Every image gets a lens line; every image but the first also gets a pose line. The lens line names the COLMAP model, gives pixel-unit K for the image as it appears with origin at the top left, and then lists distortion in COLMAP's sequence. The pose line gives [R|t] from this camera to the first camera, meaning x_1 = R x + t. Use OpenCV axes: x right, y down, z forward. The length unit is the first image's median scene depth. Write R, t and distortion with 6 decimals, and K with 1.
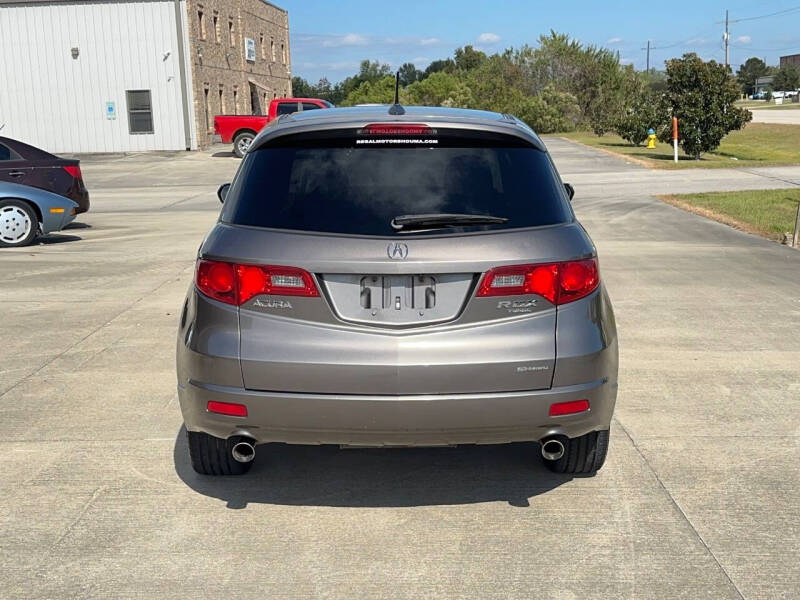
lens RADIAL K [[1091.5, 0, 400.0], [0, 1091.5, 300.0], [0, 0, 1]] dist [0.200267, -0.425417]
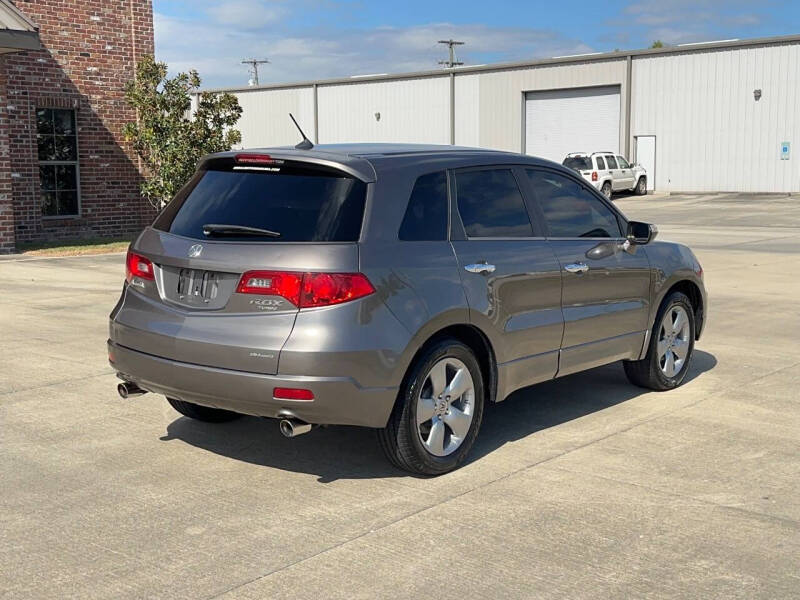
lens RADIAL K [[1091.5, 0, 400.0], [0, 1091.5, 300.0], [0, 0, 1]] dist [0.200267, -0.425417]
pose [[0.778462, 0.103081, -0.619170, 0.669680], [-0.125265, 0.992094, 0.007674, -0.018512], [0.615066, 0.071586, 0.785219, 0.090209]]
